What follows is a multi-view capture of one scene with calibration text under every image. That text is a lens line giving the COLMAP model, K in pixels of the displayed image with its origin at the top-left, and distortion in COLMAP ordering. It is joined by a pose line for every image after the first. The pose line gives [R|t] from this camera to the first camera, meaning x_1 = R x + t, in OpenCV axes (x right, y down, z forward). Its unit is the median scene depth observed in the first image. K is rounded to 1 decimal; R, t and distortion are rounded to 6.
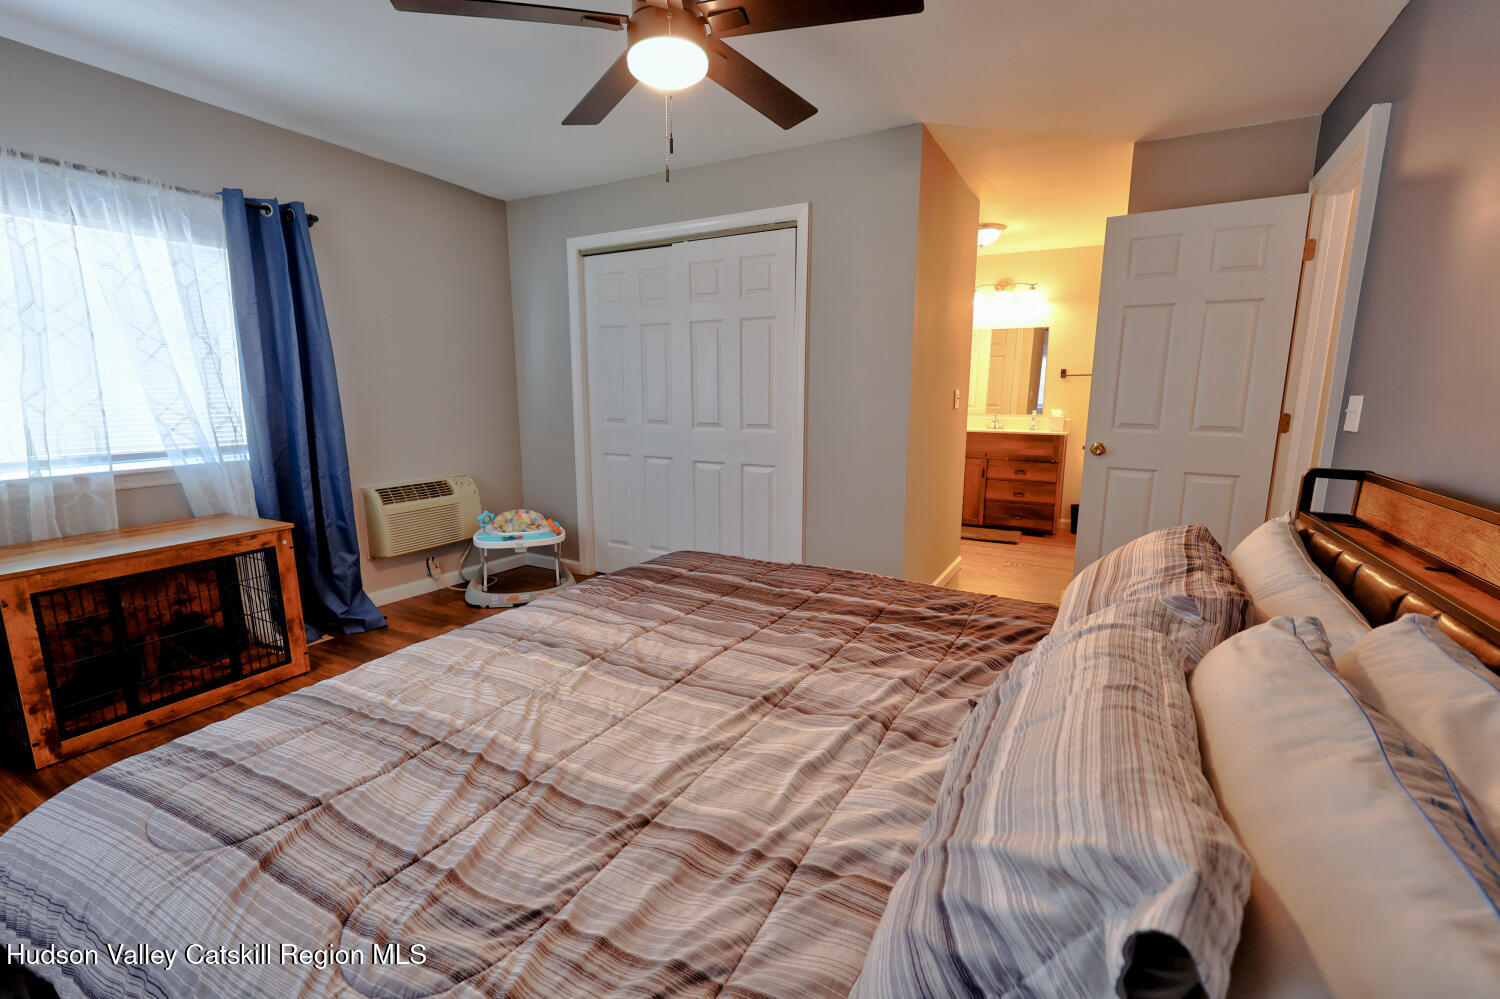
lens RADIAL K [[639.7, 0, 750.0], [0, 639.7, 499.5], [0, 0, 1]] dist [0.000652, 0.000371]
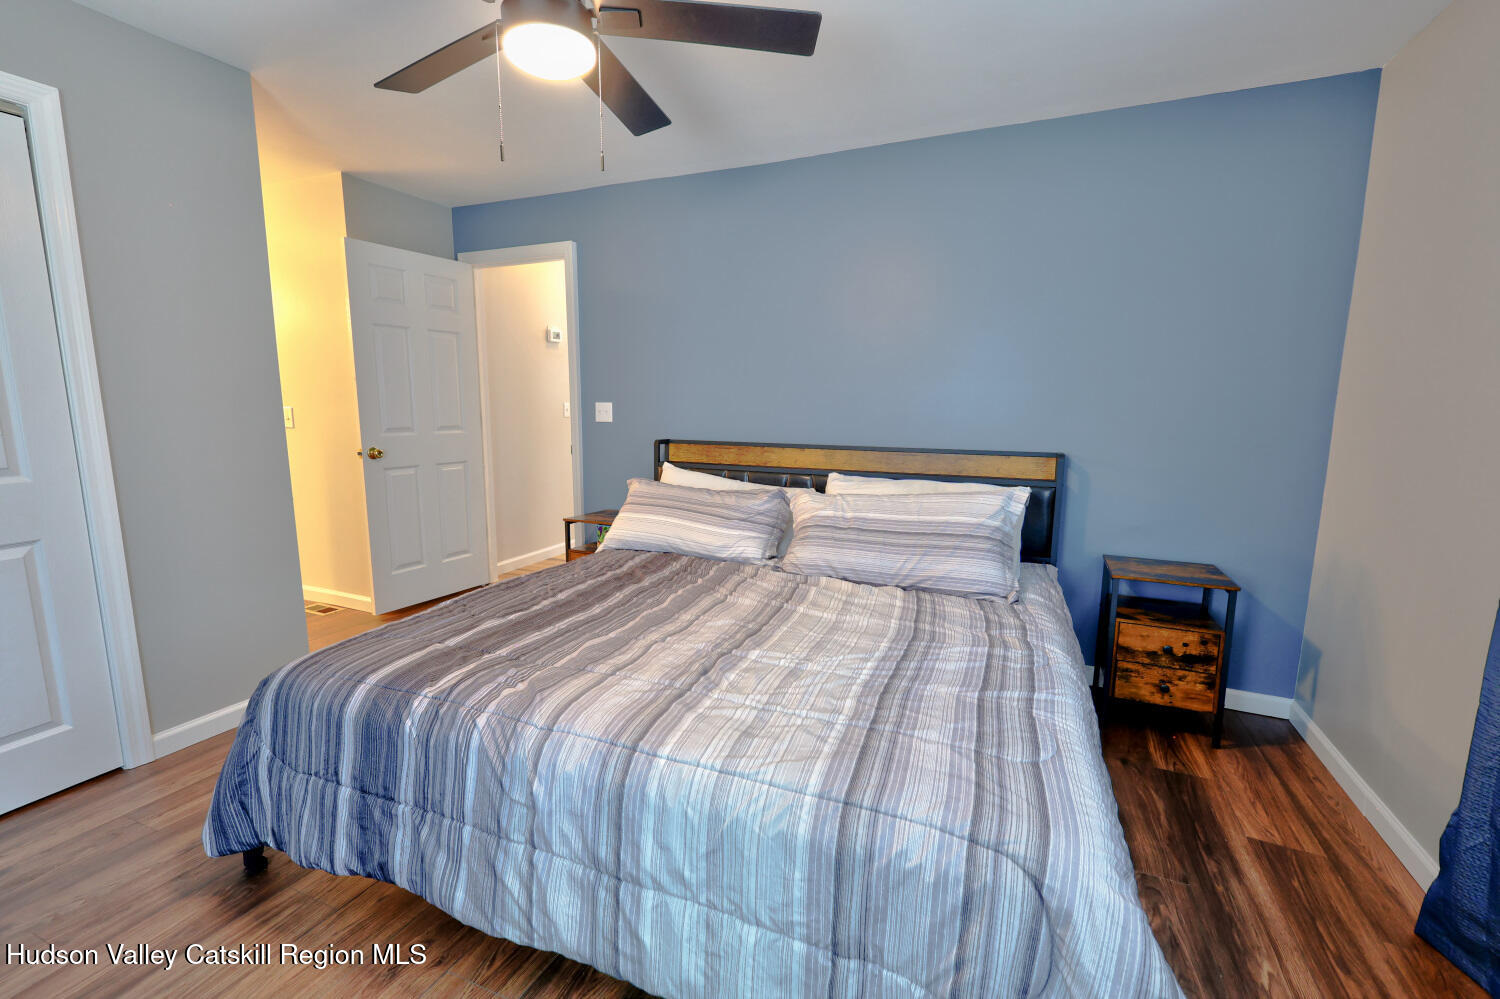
lens RADIAL K [[639.7, 0, 750.0], [0, 639.7, 499.5], [0, 0, 1]] dist [0.000652, 0.000371]
pose [[-0.077525, -0.163191, 0.983544, -0.942099], [0.163182, 0.971132, 0.173994, -0.142372], [-0.983545, 0.173985, -0.048657, 0.713716]]
